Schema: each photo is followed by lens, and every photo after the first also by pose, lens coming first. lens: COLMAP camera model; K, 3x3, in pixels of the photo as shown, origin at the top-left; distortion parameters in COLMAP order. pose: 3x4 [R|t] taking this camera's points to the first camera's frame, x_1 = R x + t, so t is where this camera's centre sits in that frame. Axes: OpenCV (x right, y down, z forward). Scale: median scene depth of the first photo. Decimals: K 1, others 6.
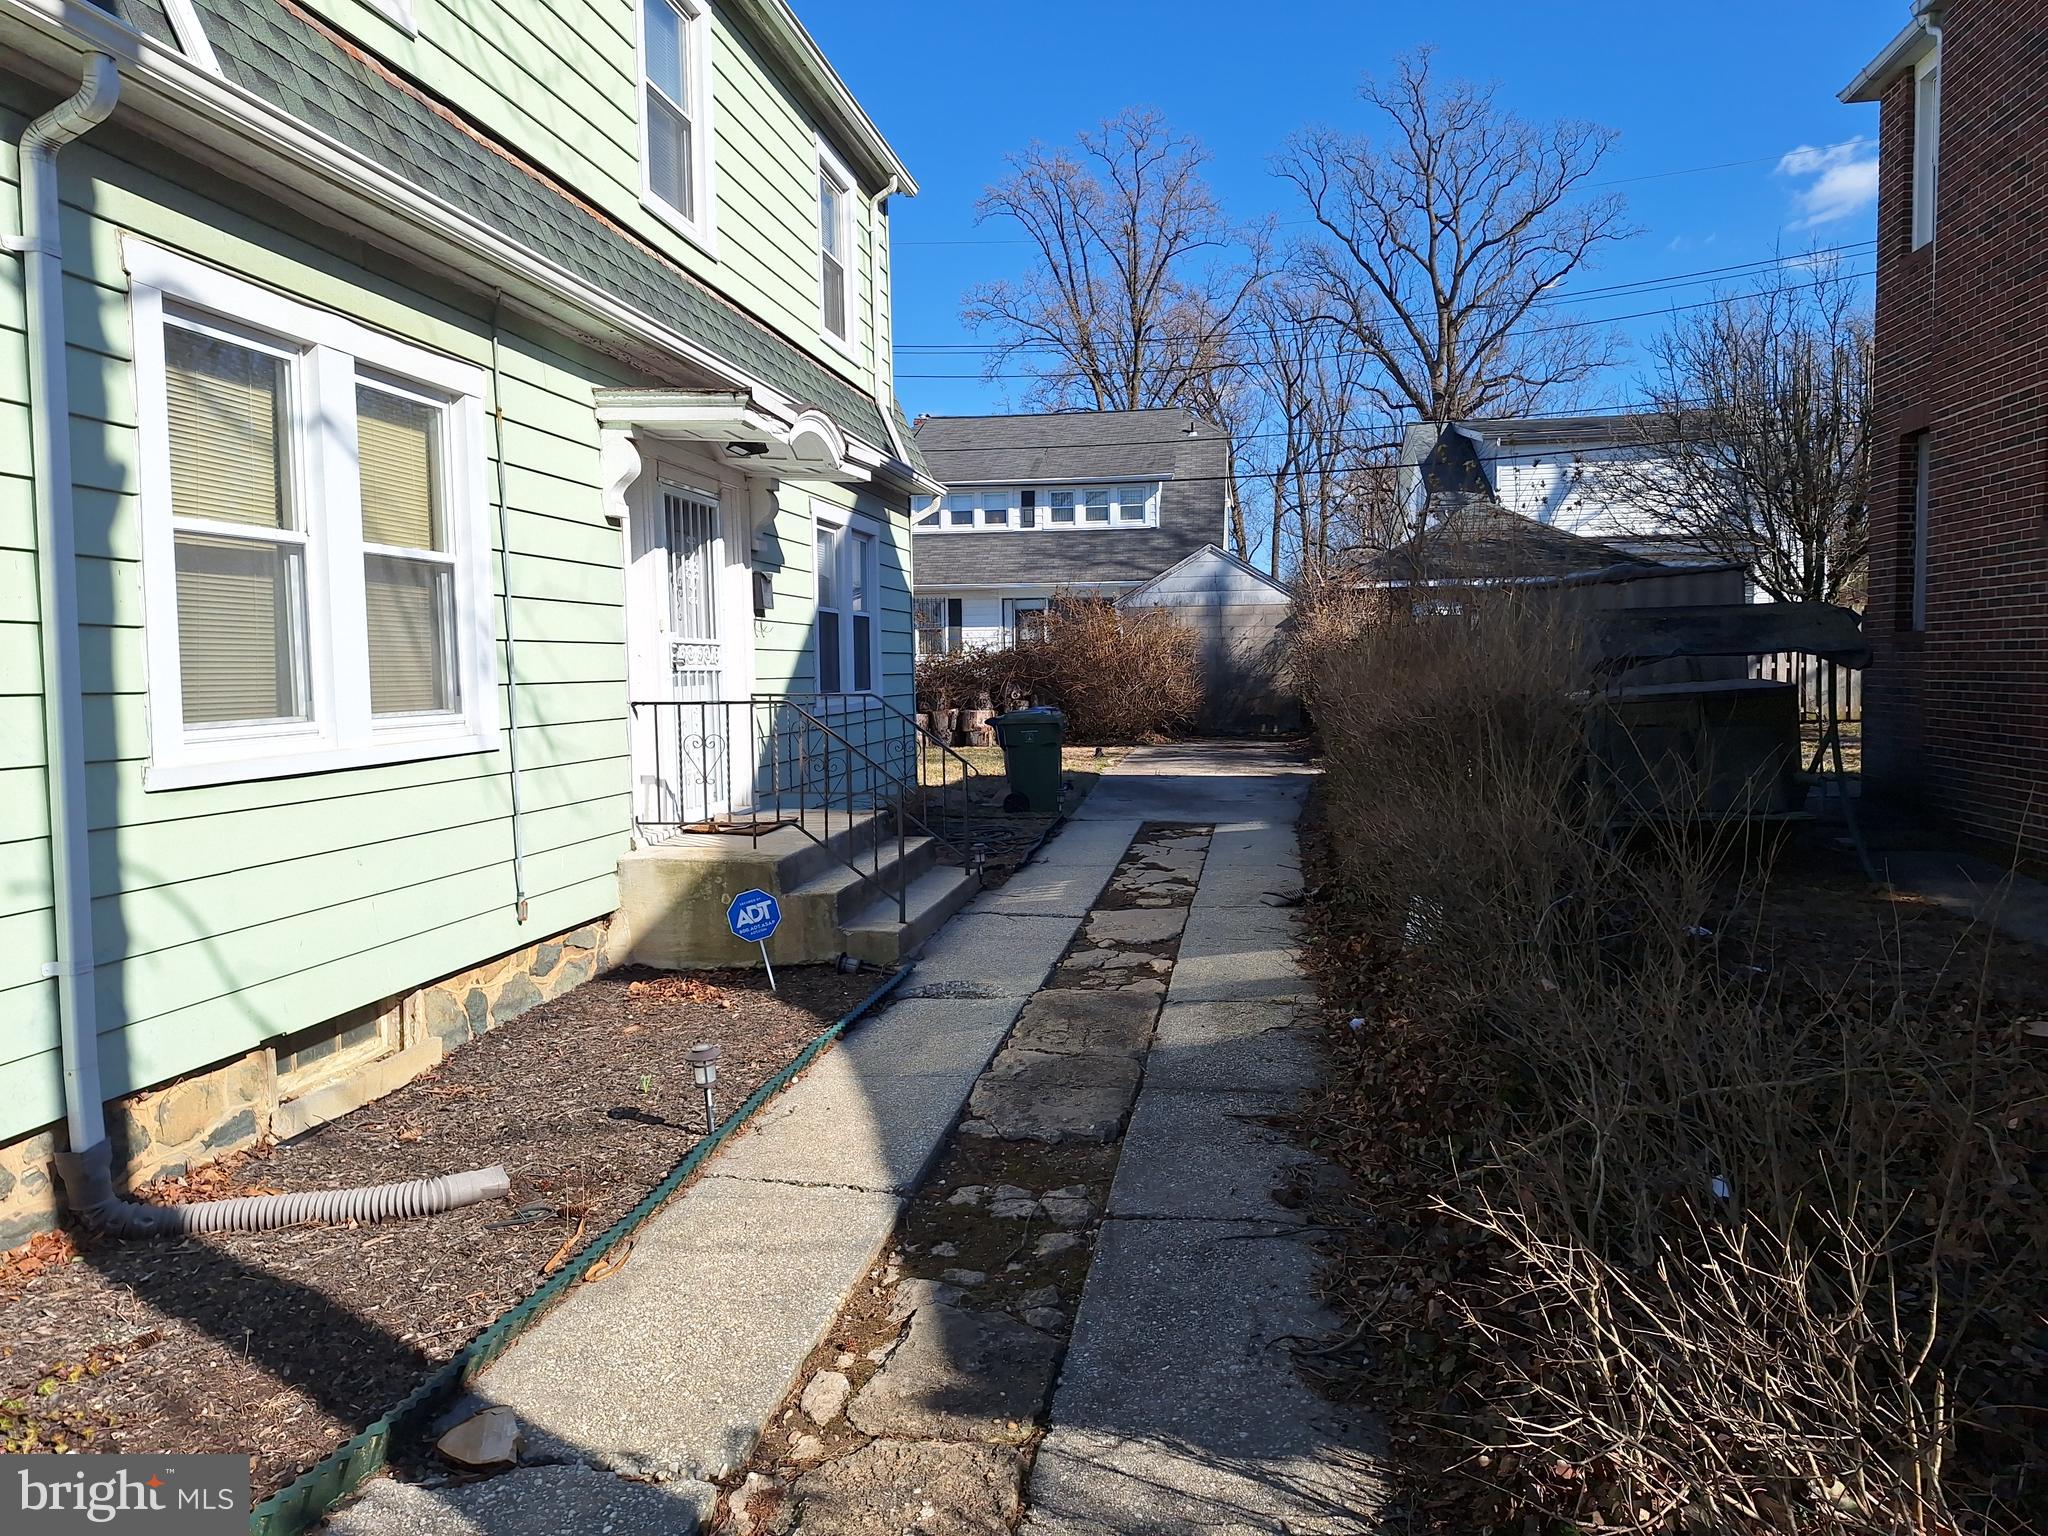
lens RADIAL K [[1408.9, 0, 1031.1], [0, 1408.9, 752.0], [0, 0, 1]] dist [0.083510, -0.084777]
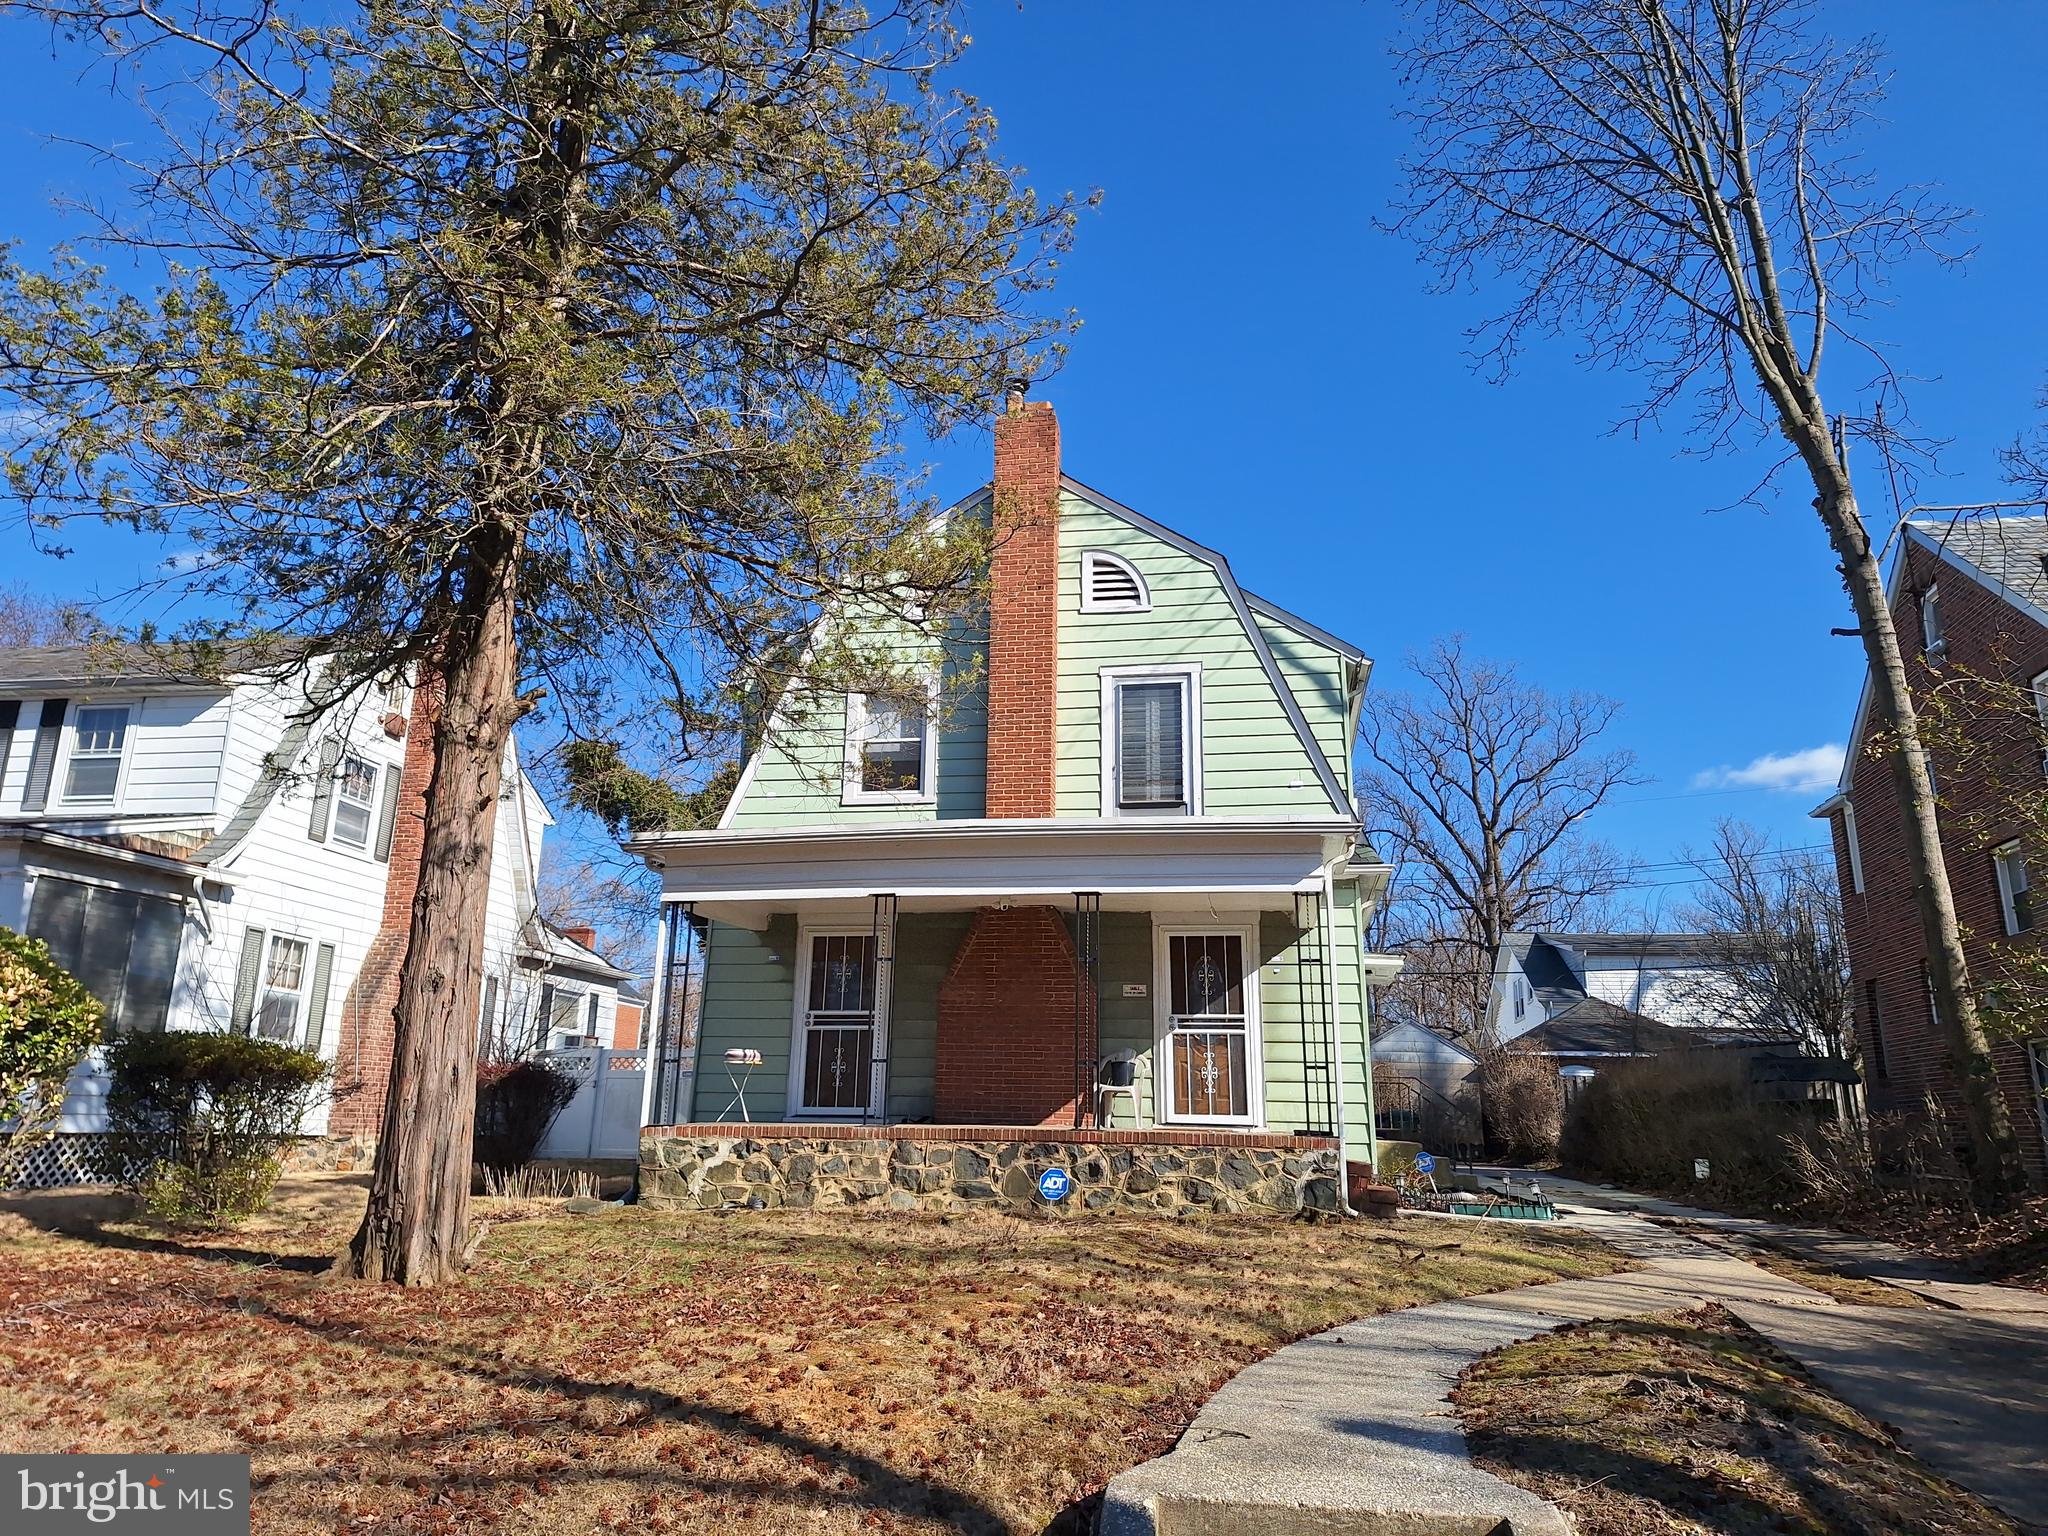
lens RADIAL K [[1408.9, 0, 1008.2], [0, 1408.9, 746.7], [0, 0, 1]] dist [0.083510, -0.084777]
pose [[0.999317, 0.027202, -0.025001, -0.169505], [-0.033864, 0.944951, -0.325455, 0.050998], [0.014771, 0.326080, 0.945227, -0.314341]]
